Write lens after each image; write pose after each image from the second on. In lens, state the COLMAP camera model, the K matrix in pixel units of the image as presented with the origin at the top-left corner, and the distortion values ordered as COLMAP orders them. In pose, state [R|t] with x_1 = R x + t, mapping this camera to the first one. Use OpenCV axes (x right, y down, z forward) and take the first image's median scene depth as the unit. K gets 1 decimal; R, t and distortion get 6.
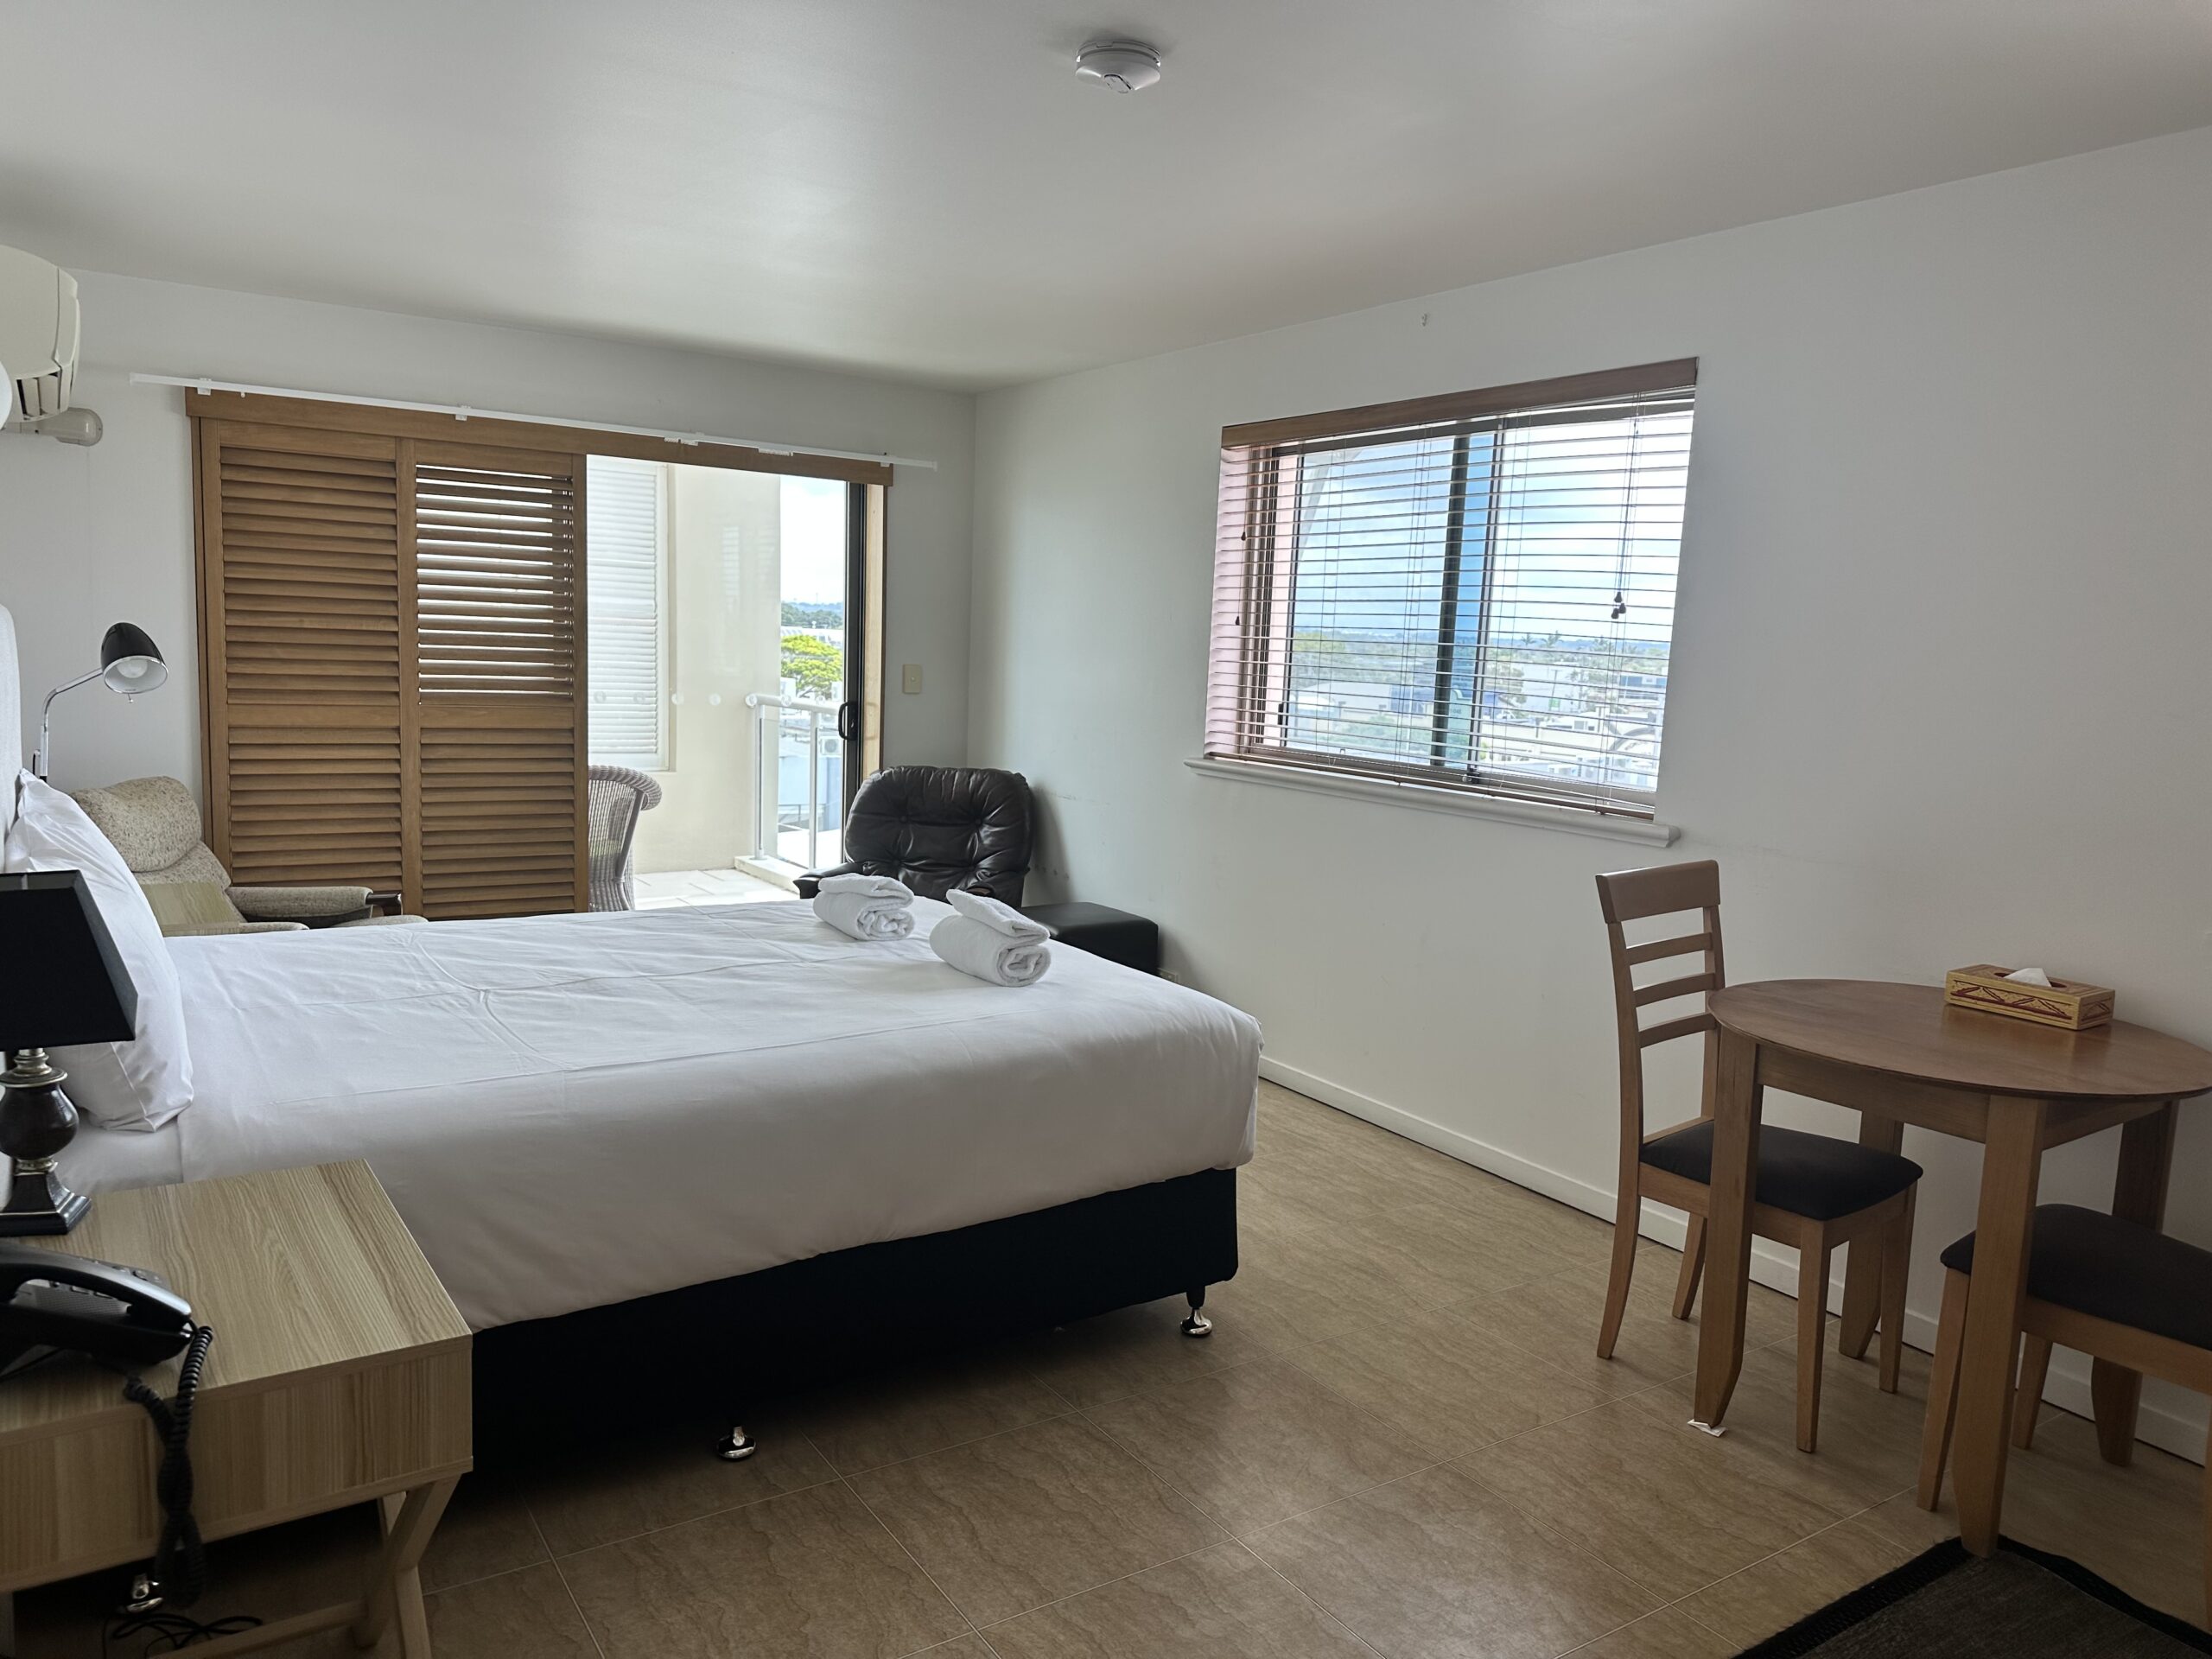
lens RADIAL K [[1553.5, 0, 1106.0], [0, 1553.5, 829.5], [0, 0, 1]] dist [0.109231, -0.144867]
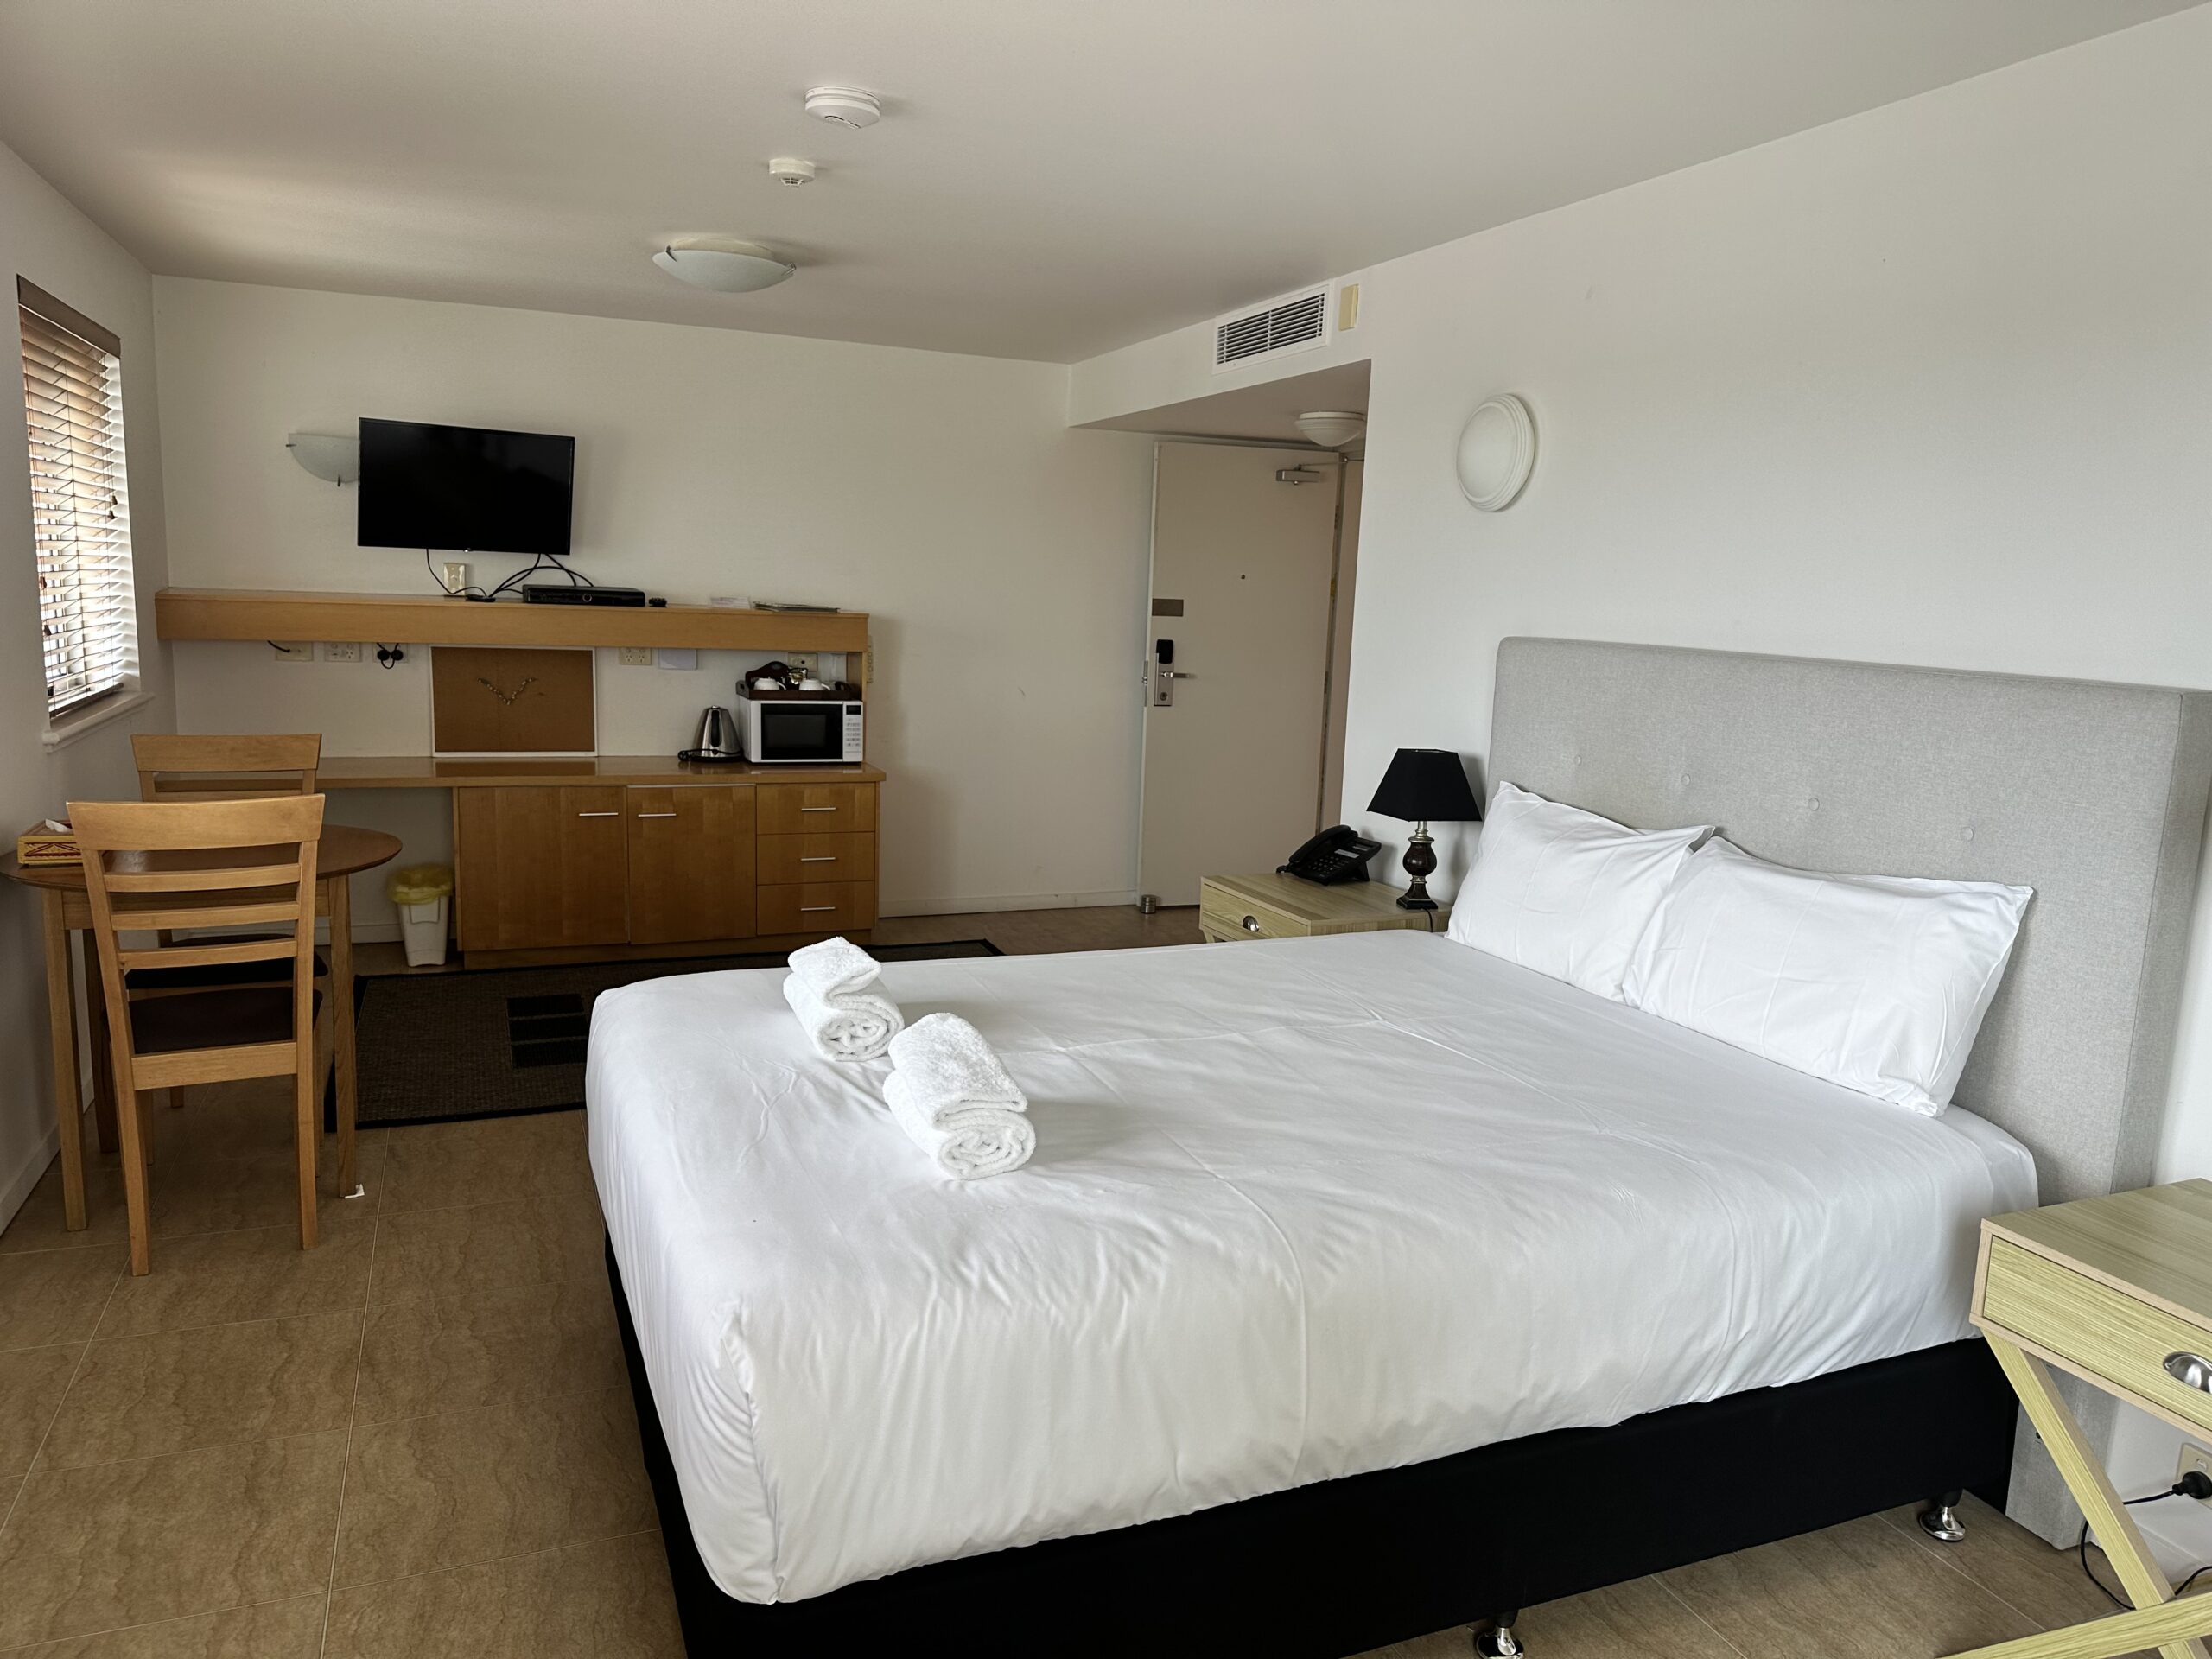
lens RADIAL K [[1553.5, 0, 1106.0], [0, 1553.5, 829.5], [0, 0, 1]] dist [0.109231, -0.144867]
pose [[-0.976200, -0.110974, 0.186327, -0.236251], [-0.053308, 0.955588, 0.289843, -0.171069], [-0.210217, 0.273012, -0.938762, 1.150295]]
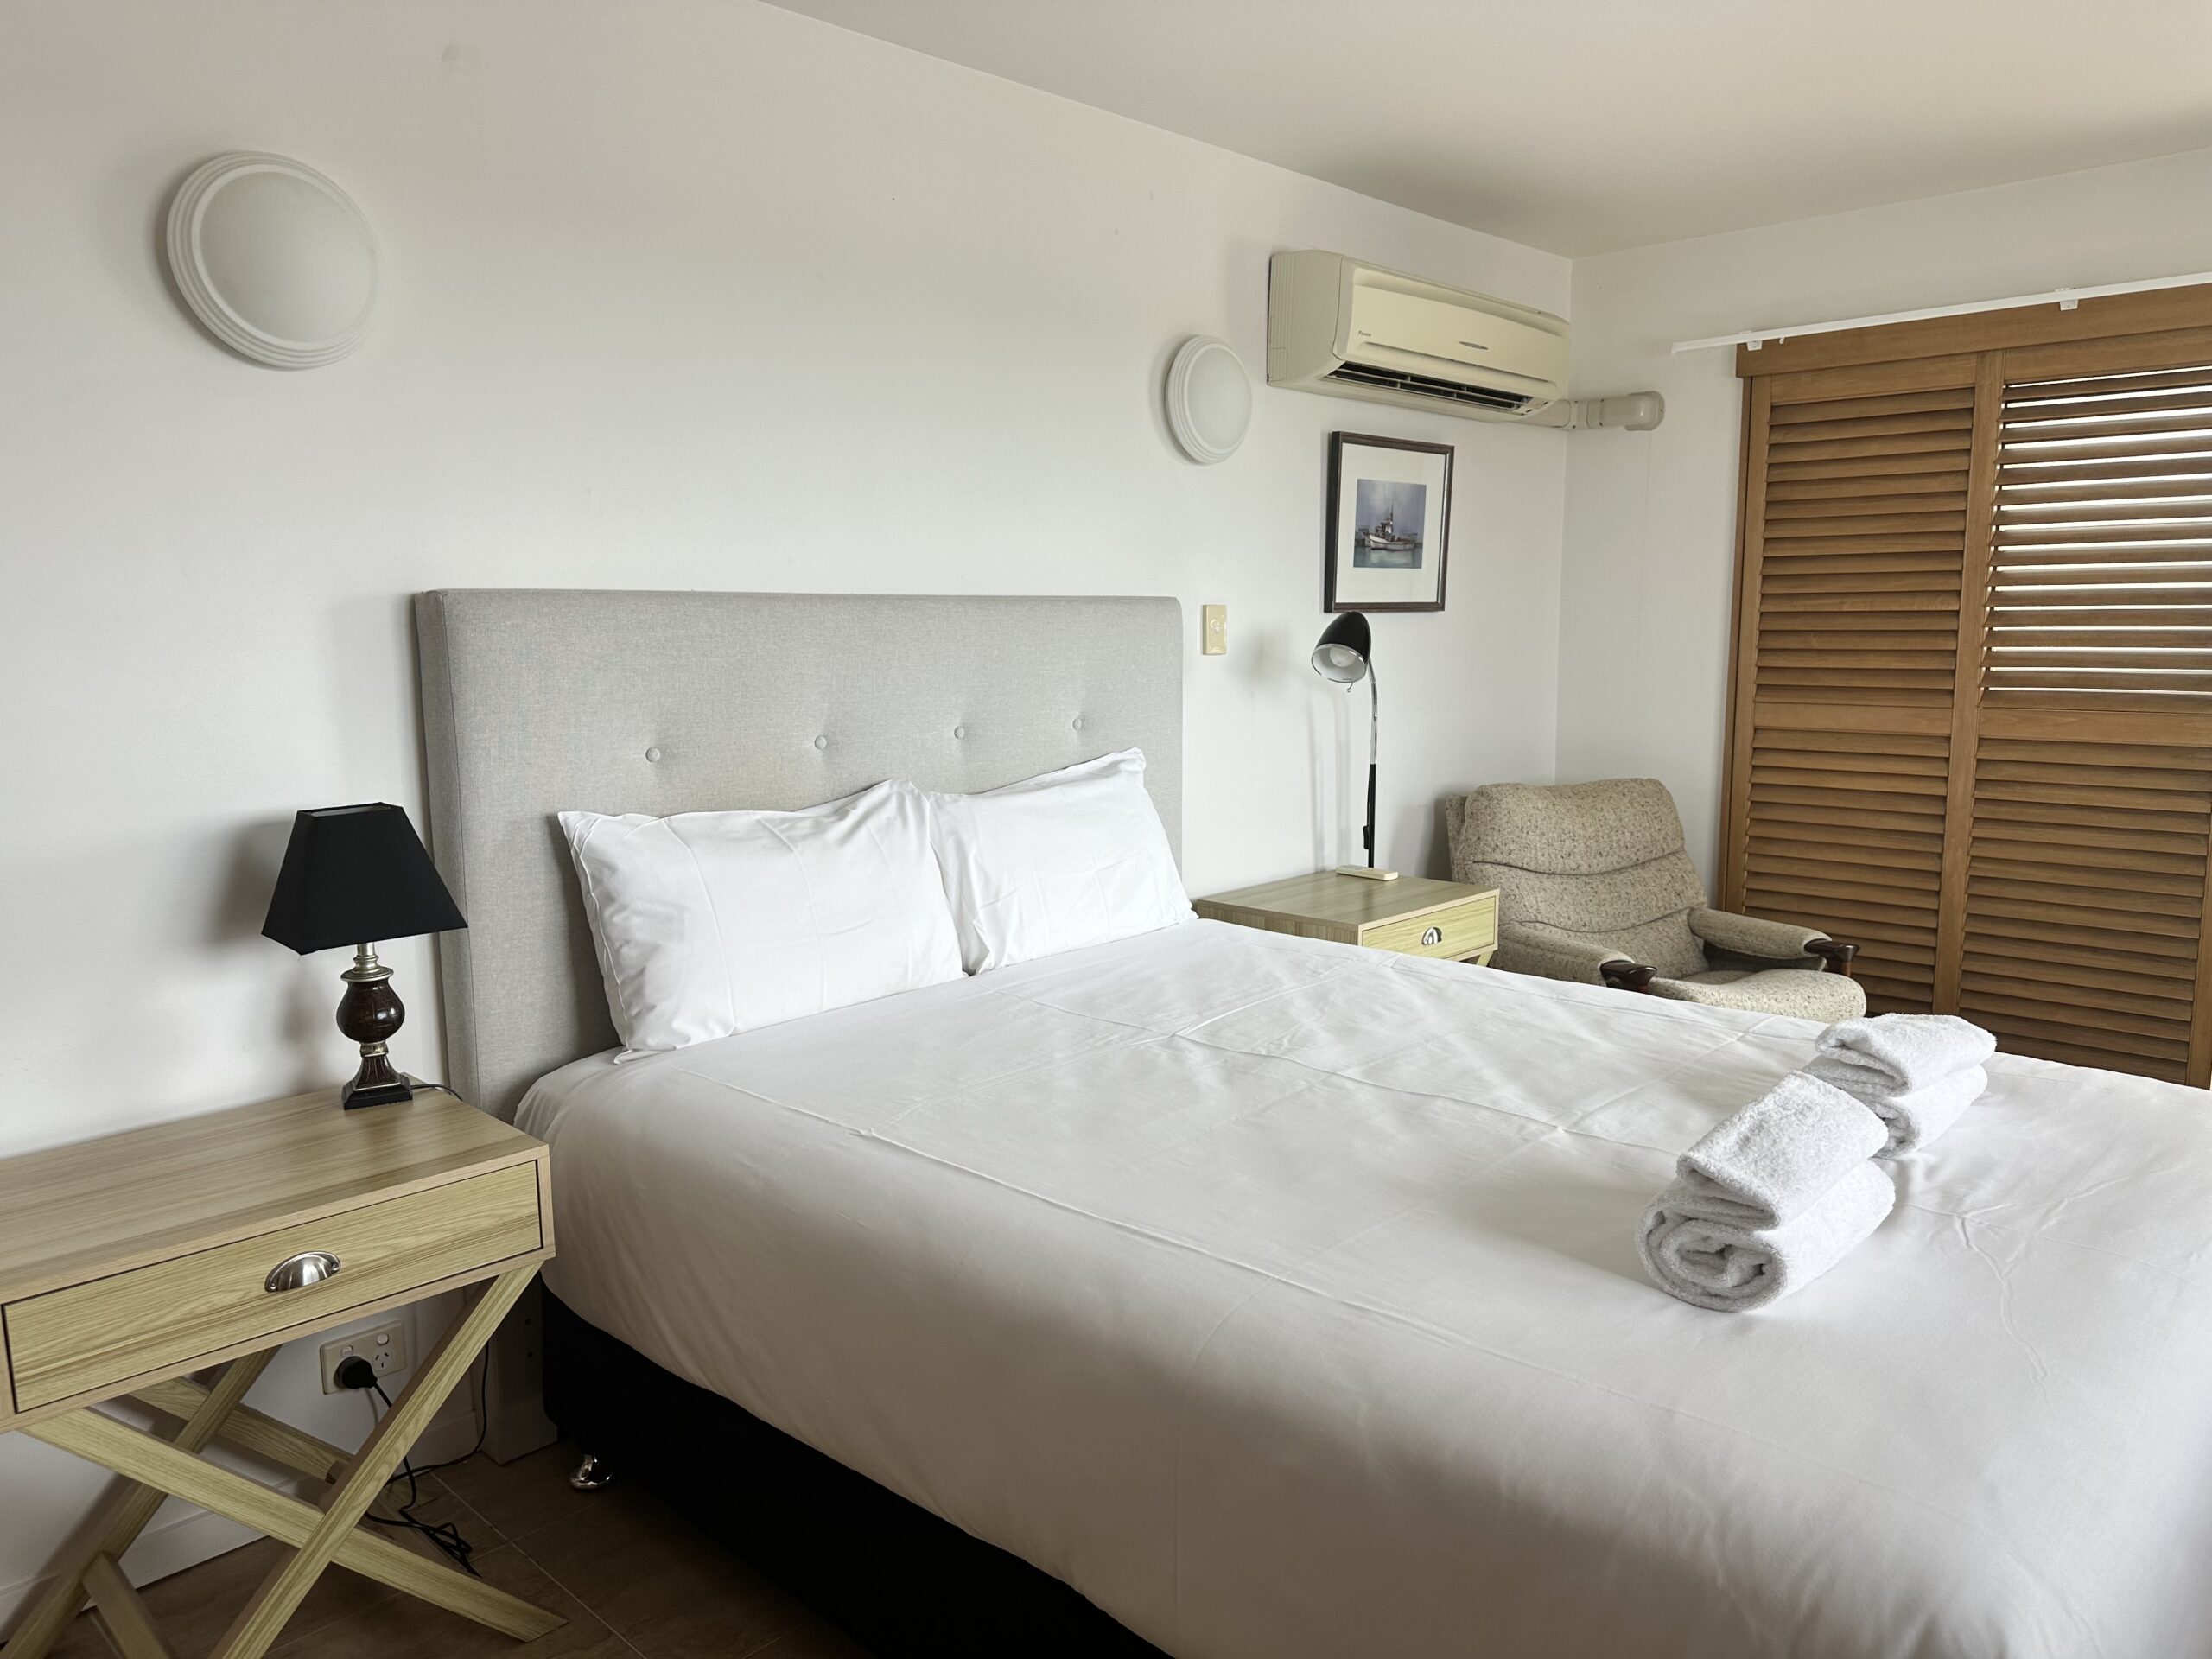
lens RADIAL K [[1553.5, 0, 1106.0], [0, 1553.5, 829.5], [0, 0, 1]] dist [0.109231, -0.144867]
pose [[0.226689, 0.089563, -0.969840, 0.221337], [-0.100311, 0.992615, 0.068219, -0.033275], [0.968788, 0.081821, 0.233999, 0.461398]]
